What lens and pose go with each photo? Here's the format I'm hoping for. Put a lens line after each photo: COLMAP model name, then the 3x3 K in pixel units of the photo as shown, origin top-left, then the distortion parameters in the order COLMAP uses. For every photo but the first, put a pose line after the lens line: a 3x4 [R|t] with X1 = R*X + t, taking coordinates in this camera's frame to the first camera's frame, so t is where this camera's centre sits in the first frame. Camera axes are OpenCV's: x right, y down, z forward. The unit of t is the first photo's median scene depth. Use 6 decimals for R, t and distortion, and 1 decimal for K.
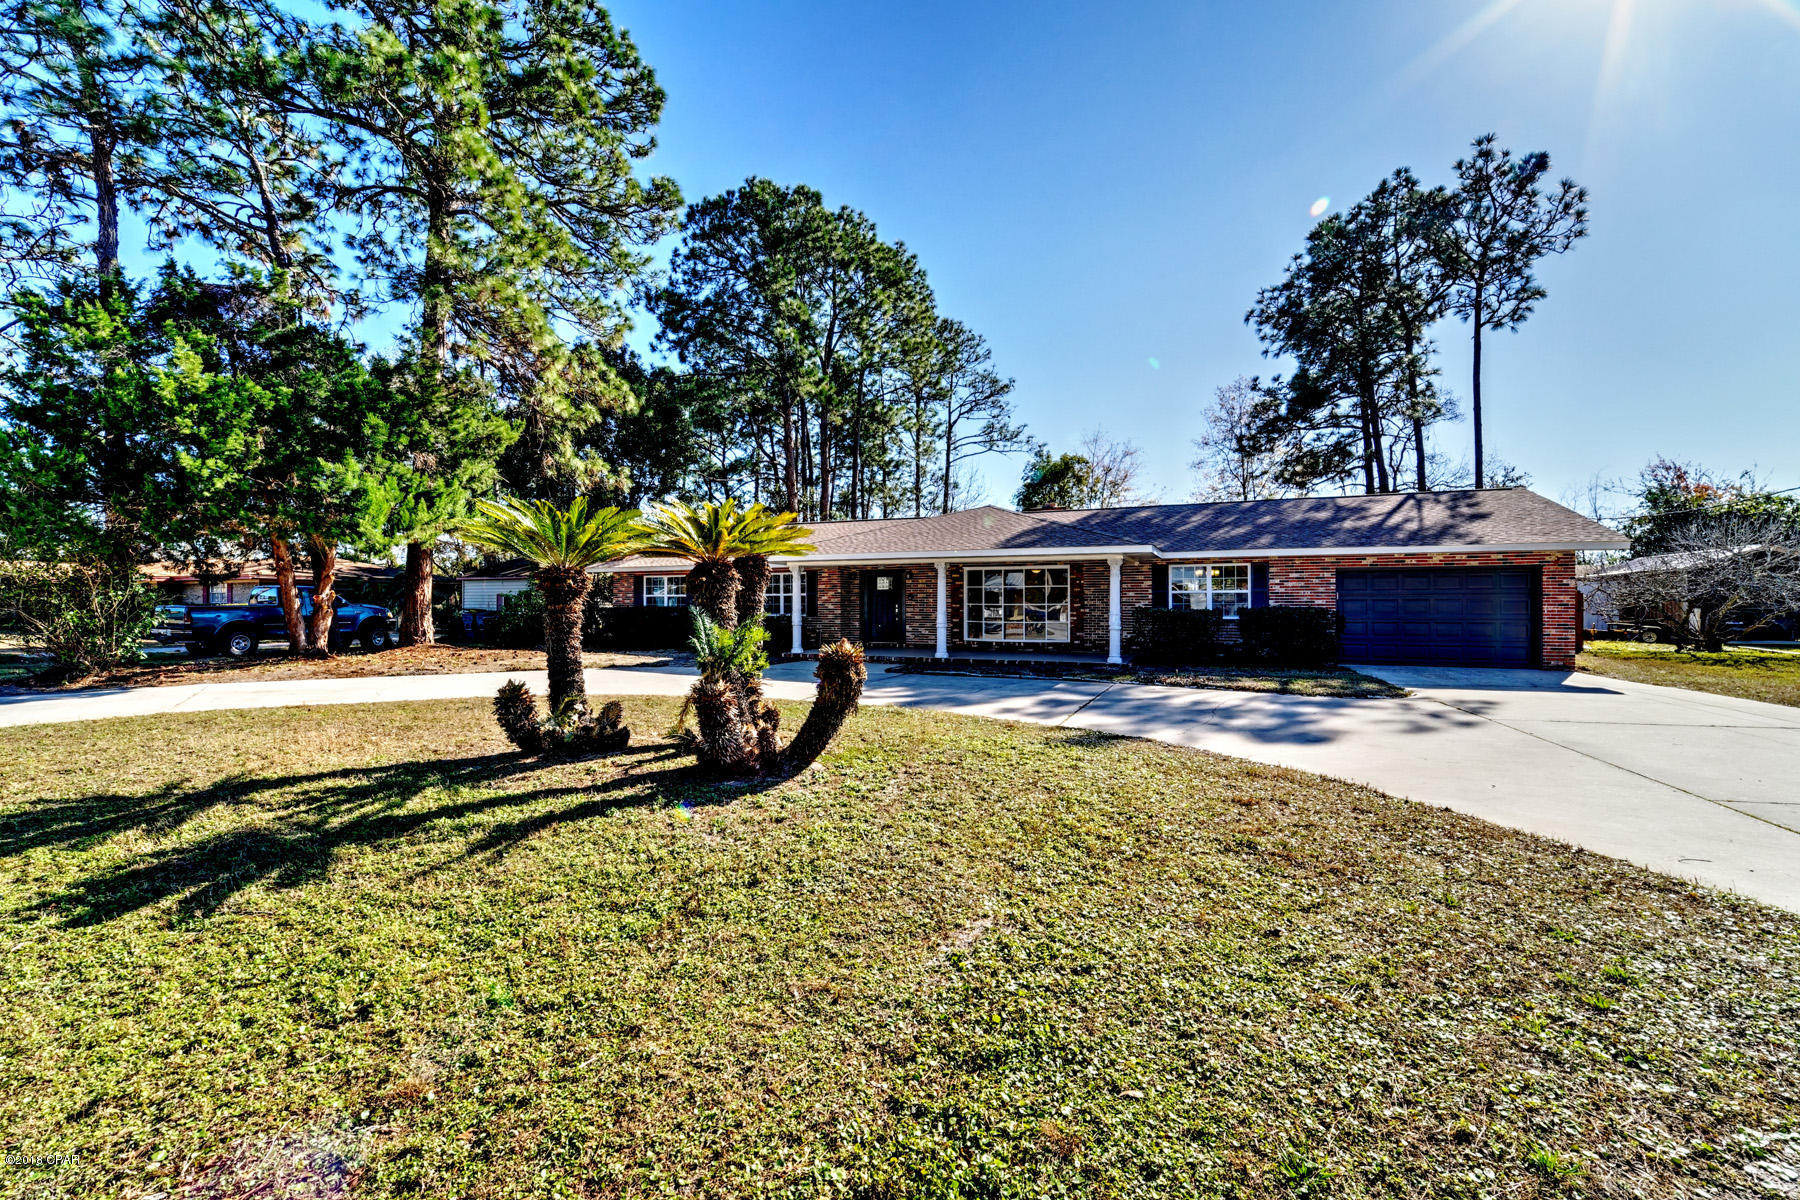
lens RADIAL K [[735.6, 0, 895.9], [0, 735.6, 597.7], [0, 0, 1]] dist [-0.019288, 0.001285]
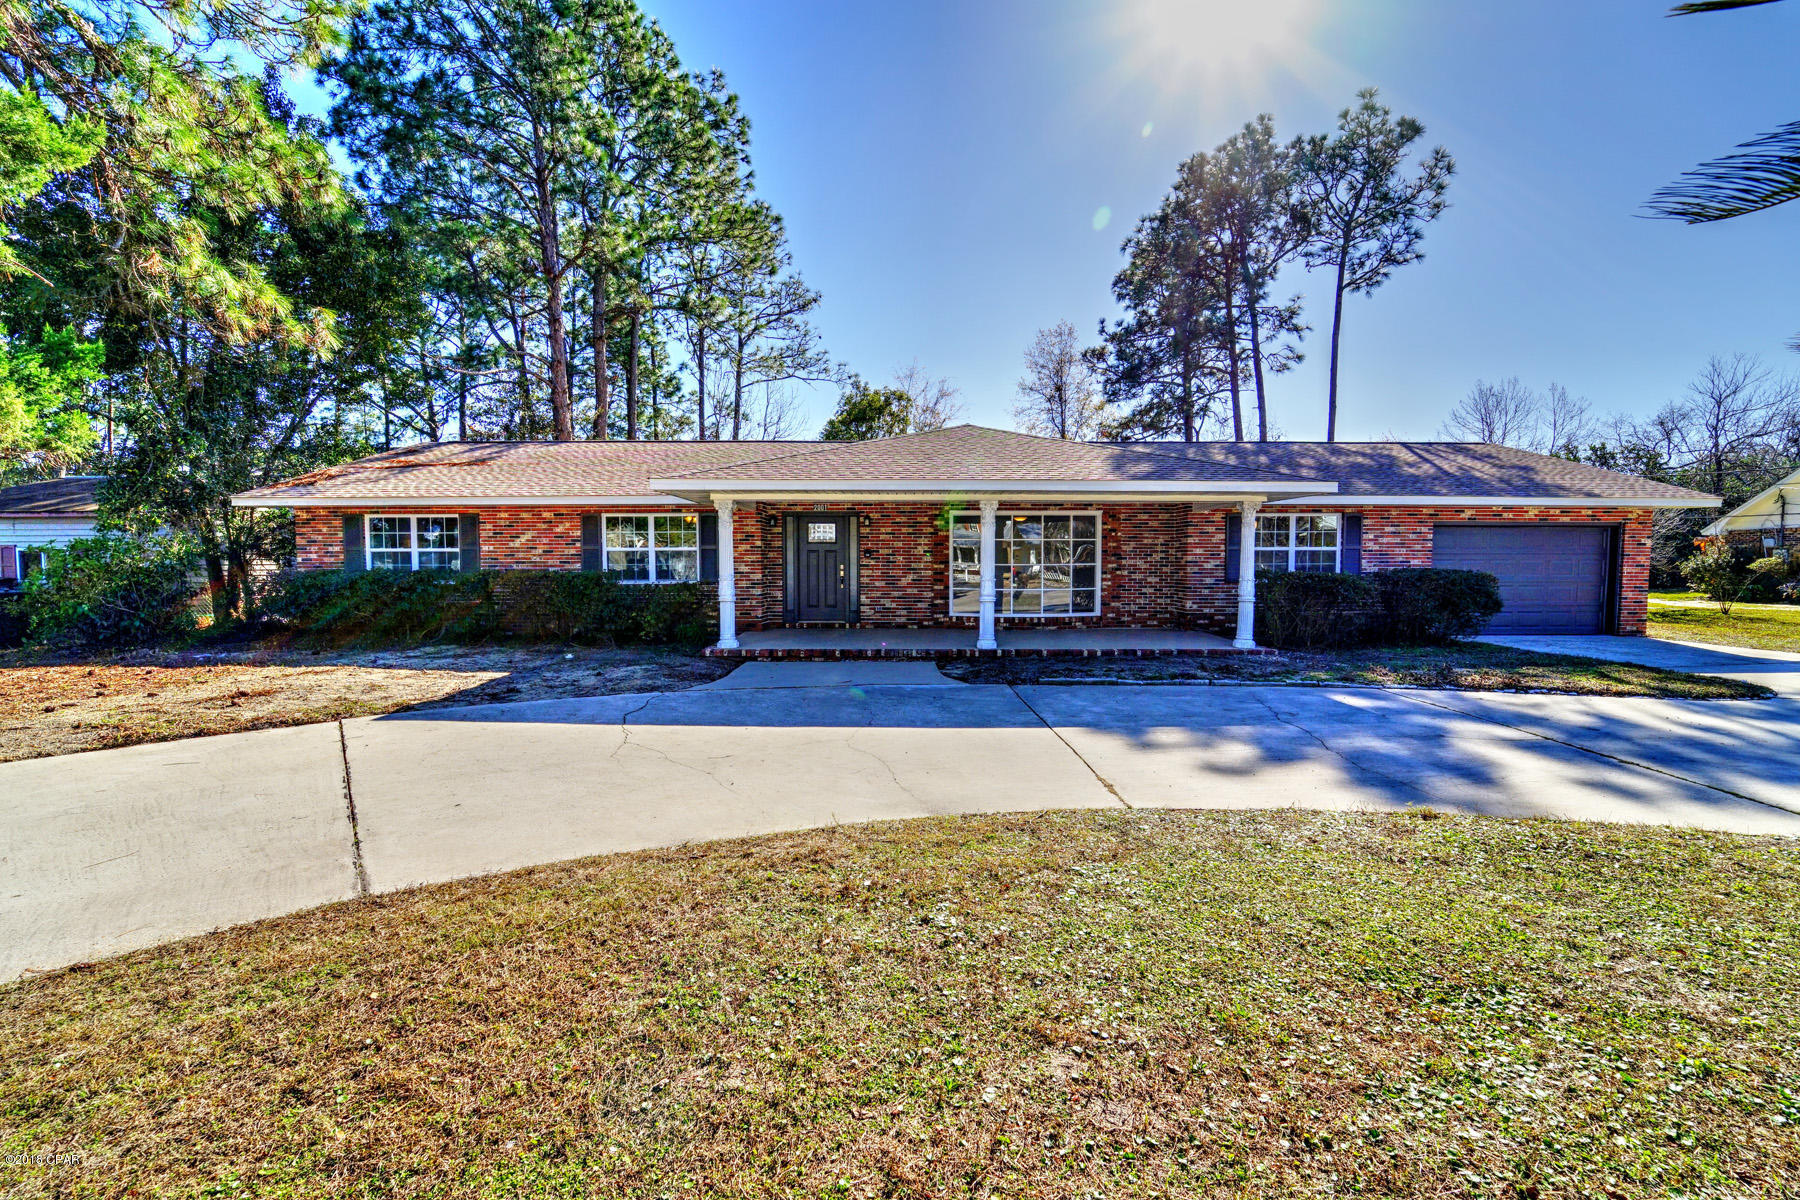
lens RADIAL K [[735.6, 0, 904.6], [0, 735.6, 601.8], [0, 0, 1]] dist [-0.019288, 0.001285]
pose [[0.913741, -0.024553, 0.405554, -0.191656], [-0.003491, 0.997661, 0.068265, -0.002401], [-0.406282, -0.063792, 0.911518, 0.312221]]
